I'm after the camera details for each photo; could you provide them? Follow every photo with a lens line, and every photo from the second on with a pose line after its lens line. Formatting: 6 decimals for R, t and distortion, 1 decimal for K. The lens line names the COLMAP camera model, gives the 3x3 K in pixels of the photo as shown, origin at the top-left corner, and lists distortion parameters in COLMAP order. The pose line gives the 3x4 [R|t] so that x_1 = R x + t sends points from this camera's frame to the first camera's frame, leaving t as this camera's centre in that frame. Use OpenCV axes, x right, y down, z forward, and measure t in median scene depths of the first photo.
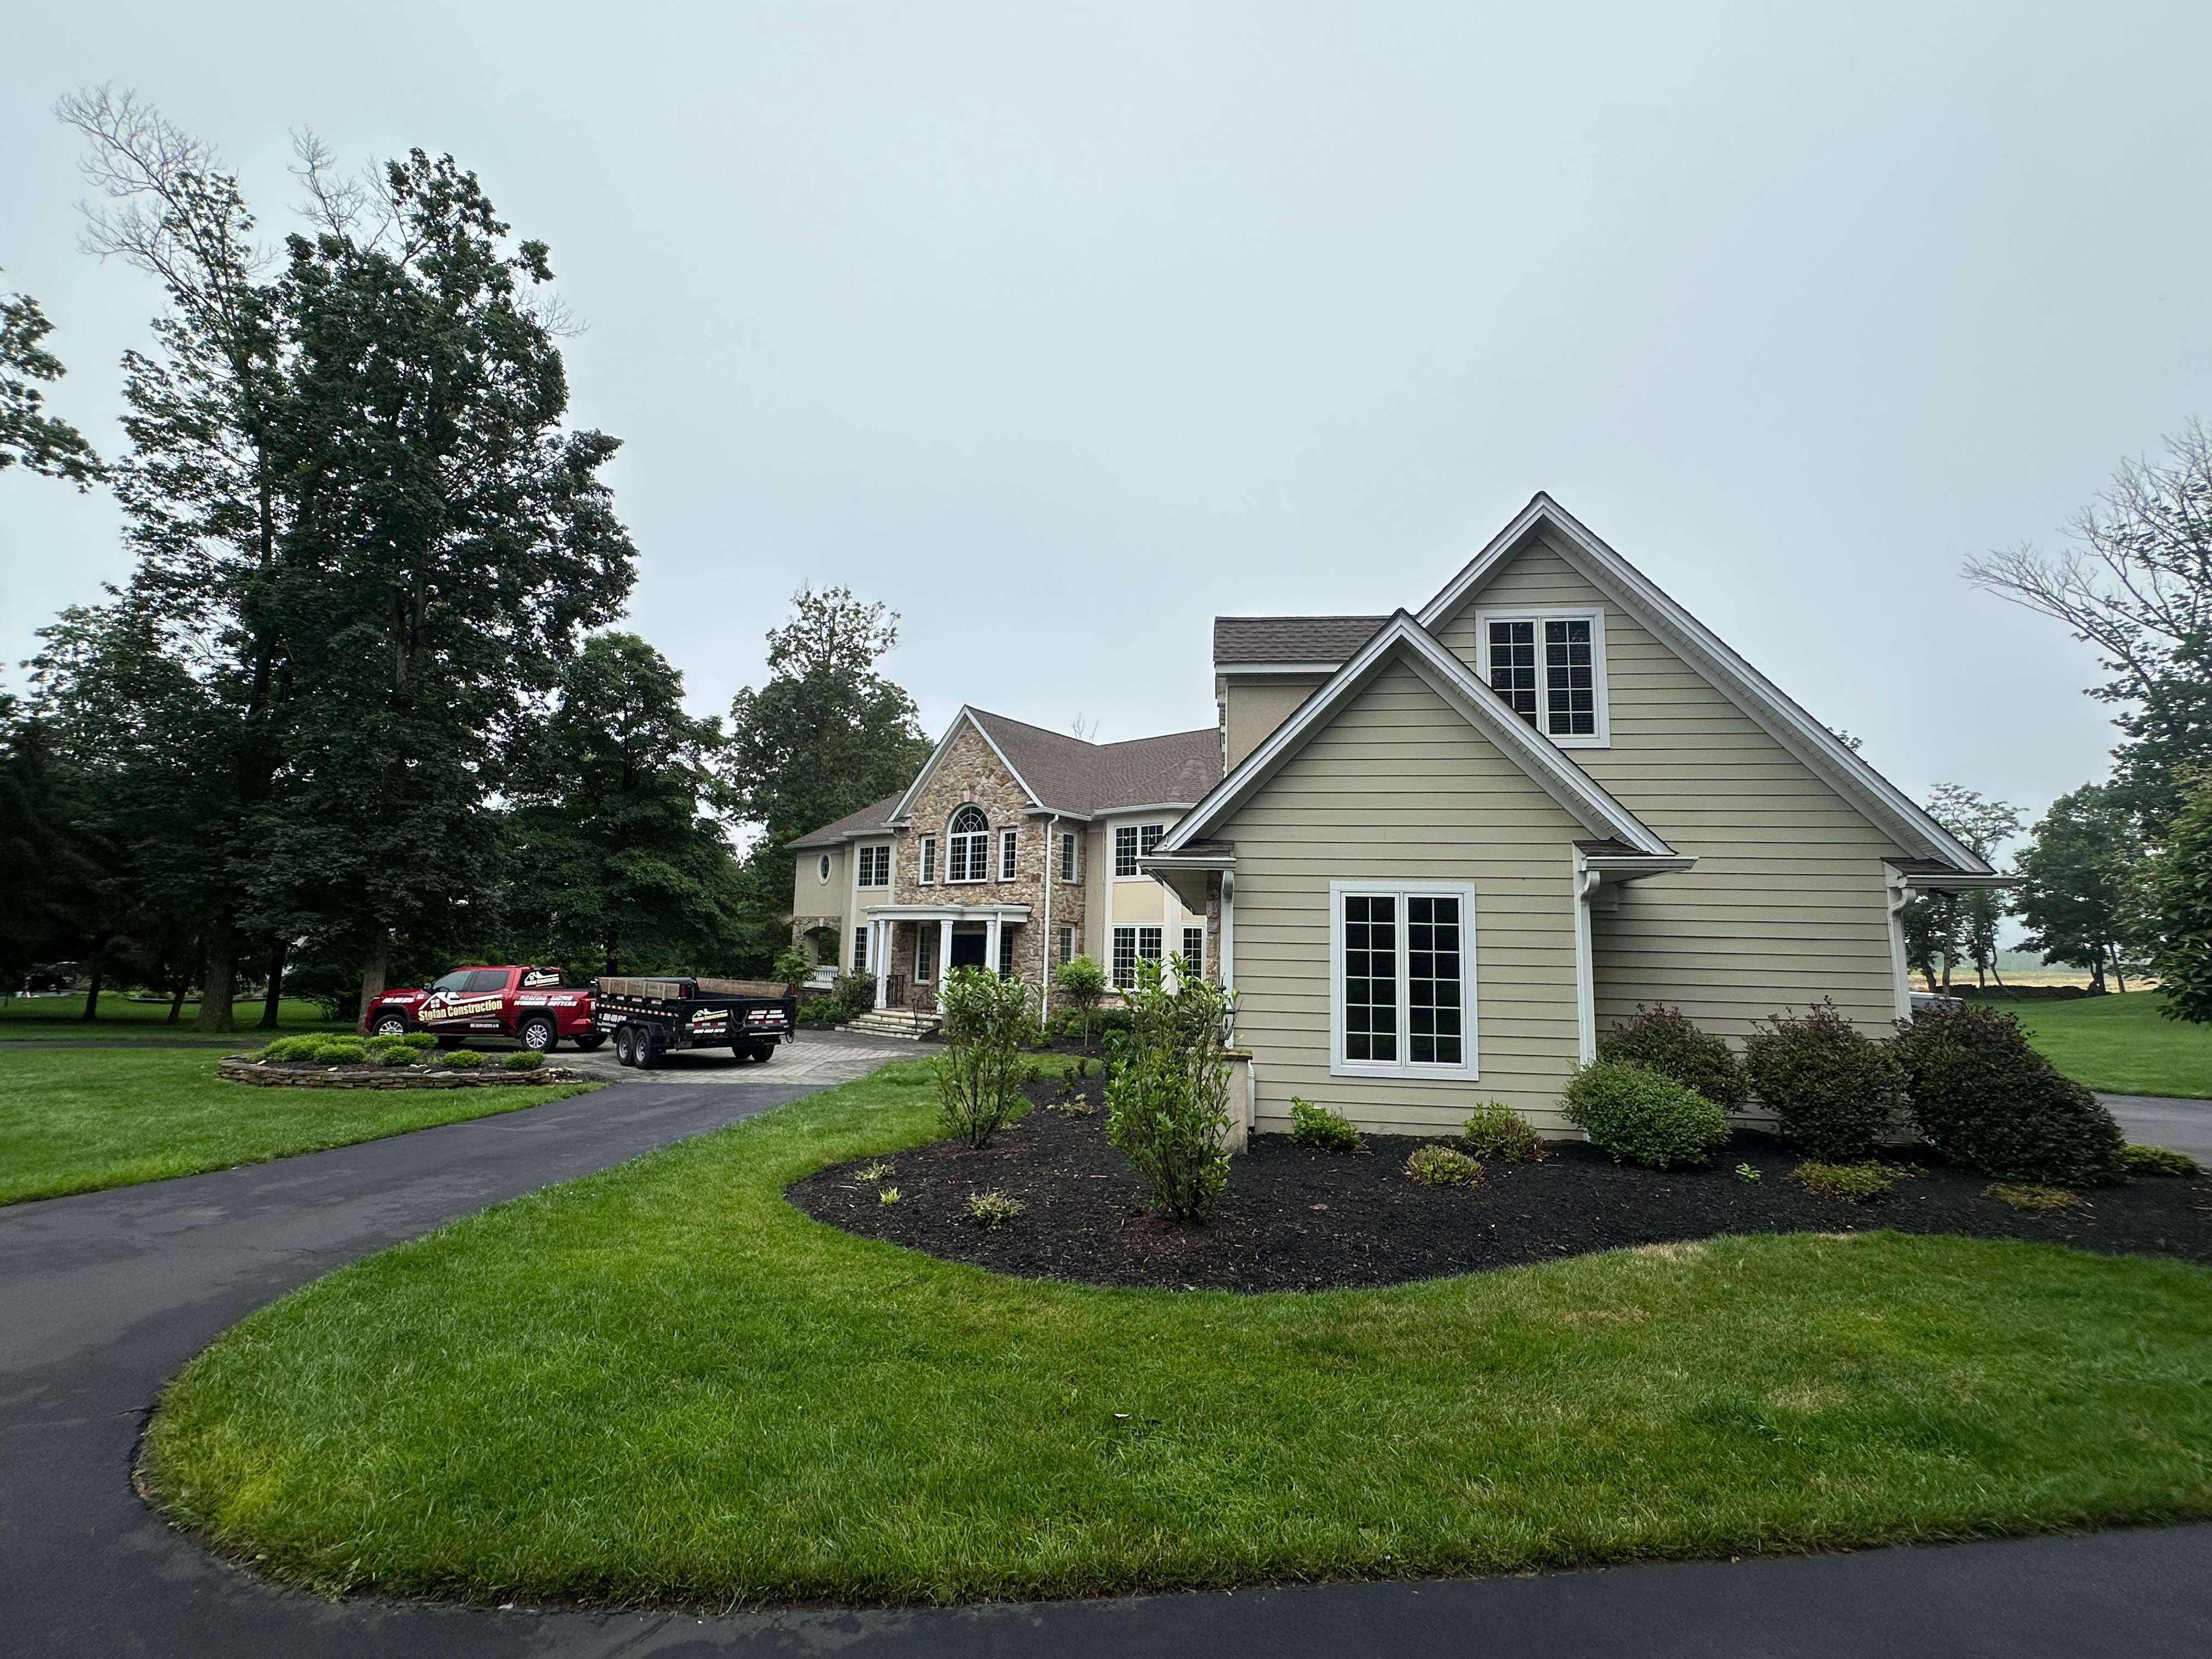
lens RADIAL K [[992.0, 0, 1103.0], [0, 992.0, 833.1], [0, 0, 1]] dist [-0.001899, 0.000156]
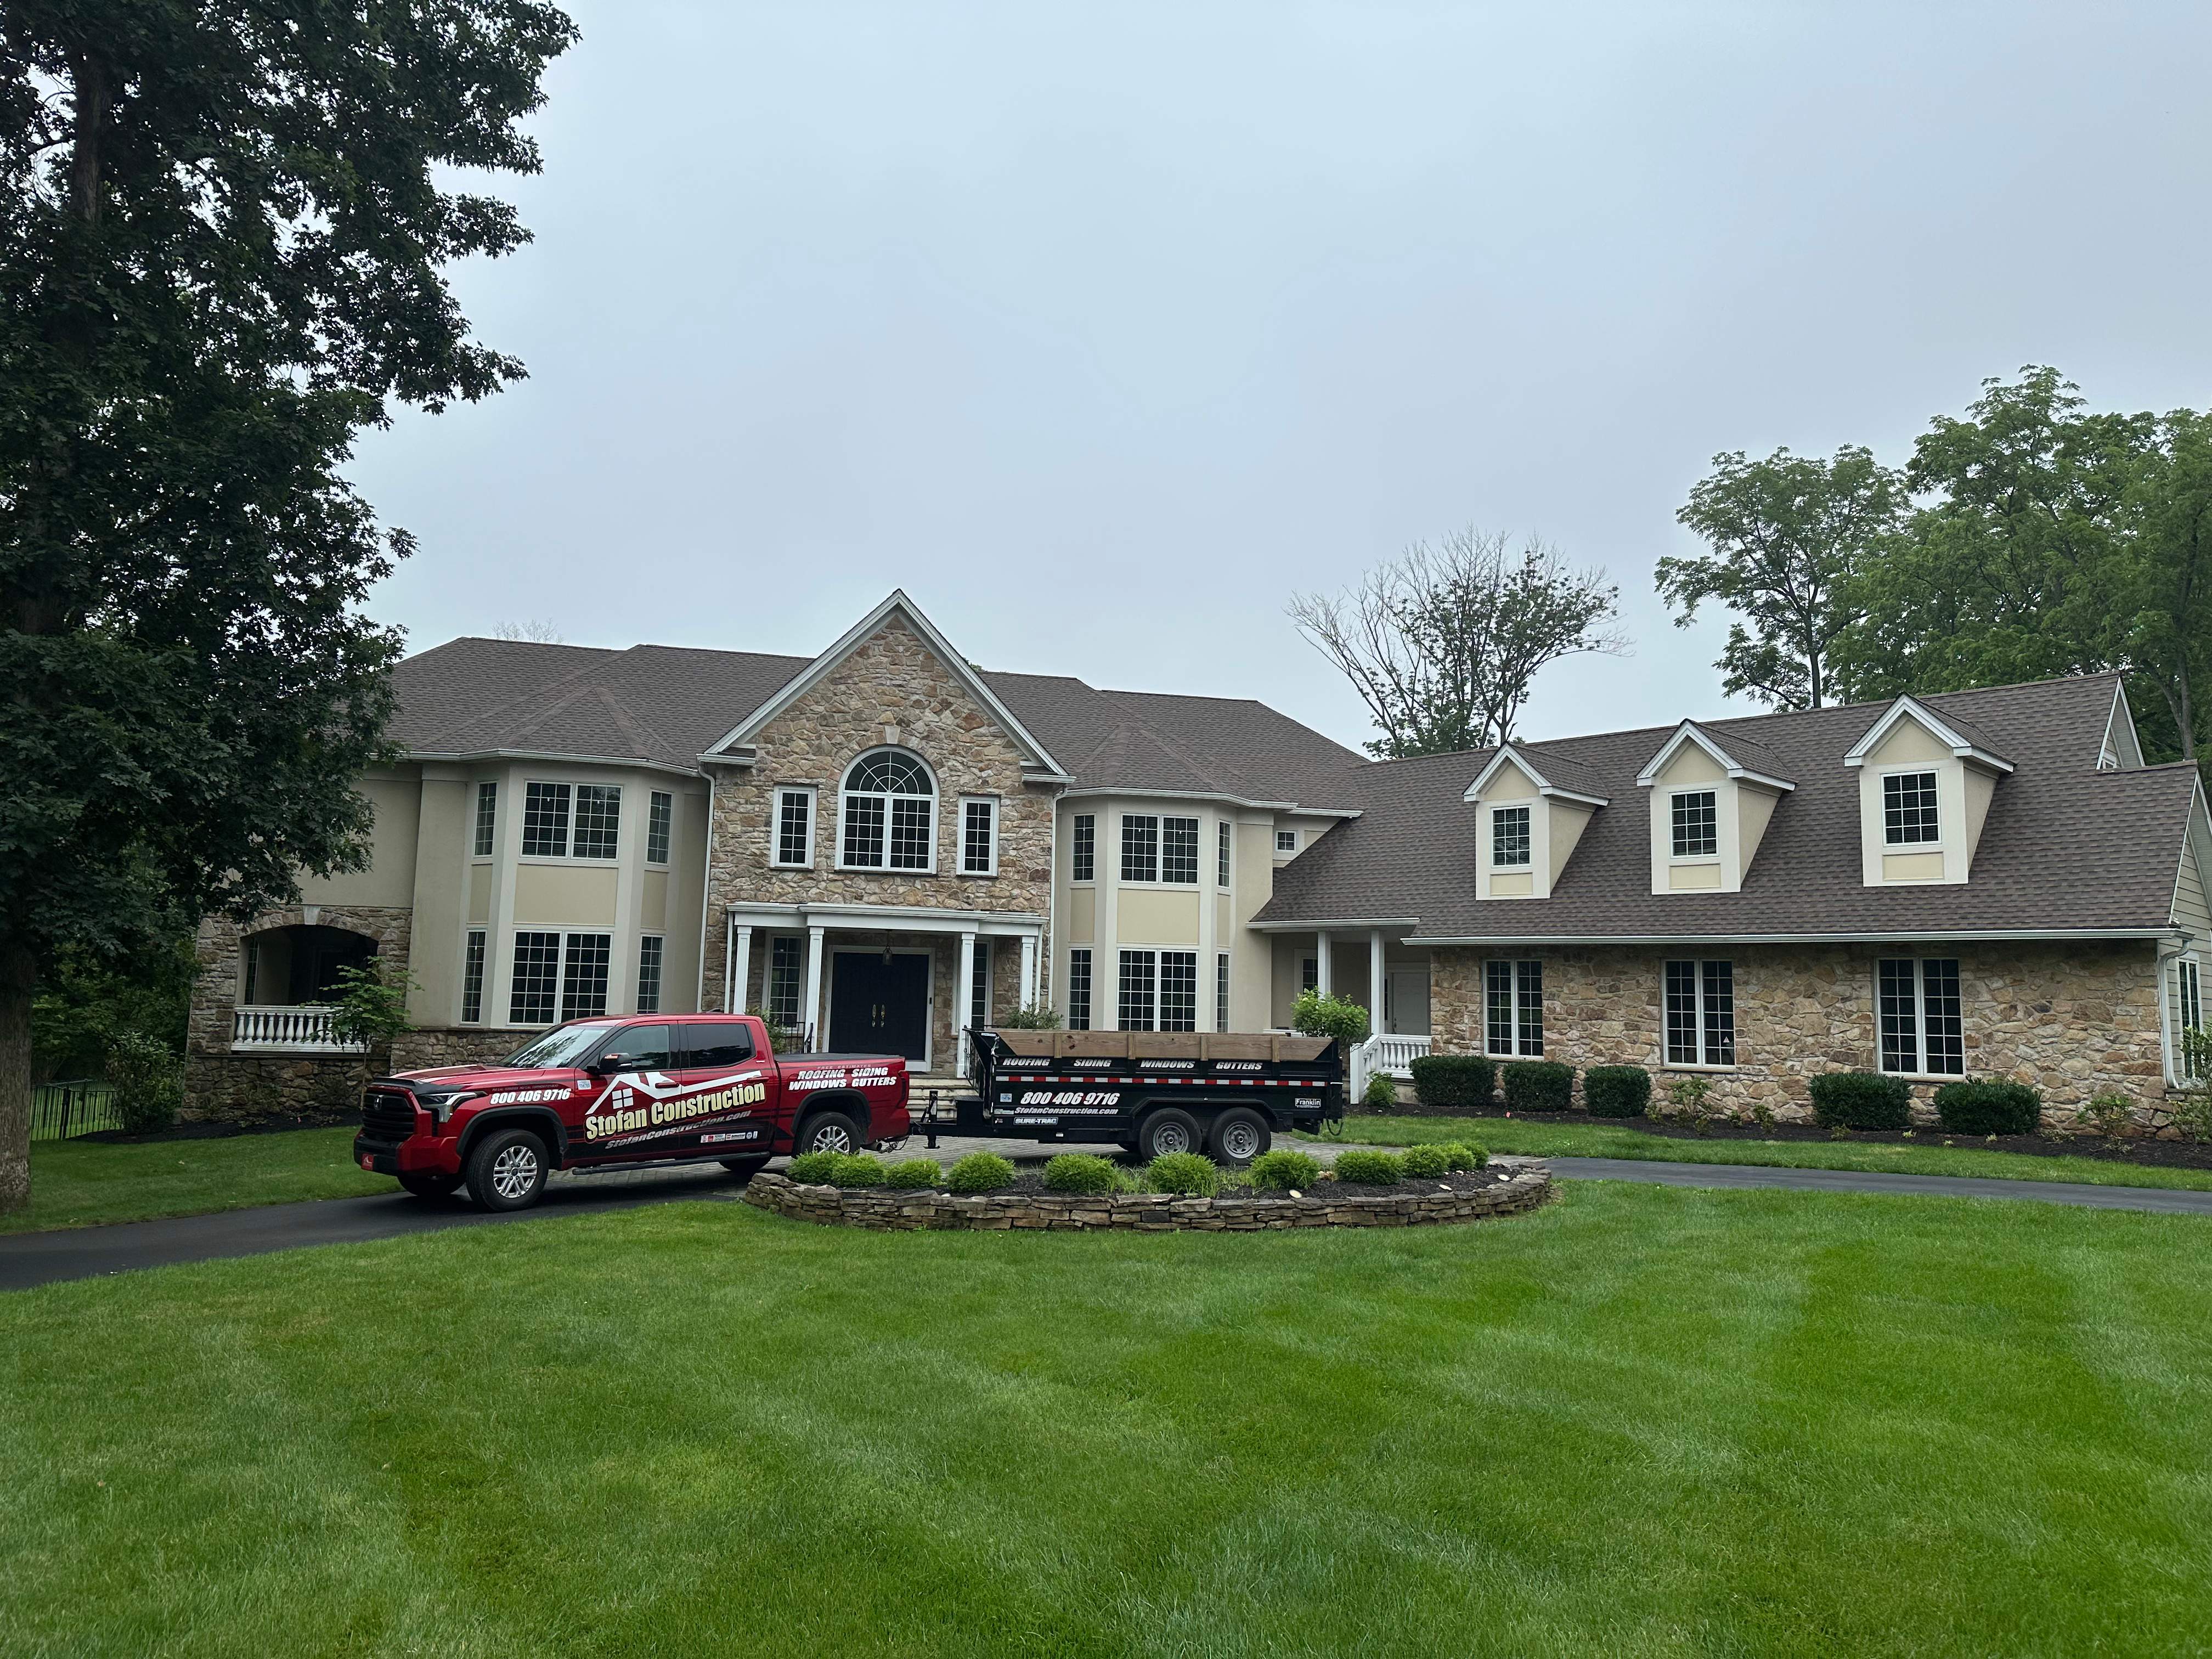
lens RADIAL K [[1530.9, 0, 1106.9], [0, 1530.9, 817.7], [0, 0, 1]] dist [0.196425, -0.422982]
pose [[0.610830, 0.088953, 0.786749, -0.853750], [-0.105676, 0.993938, -0.030332, 0.031691], [-0.784678, -0.064613, 0.616527, 0.297648]]
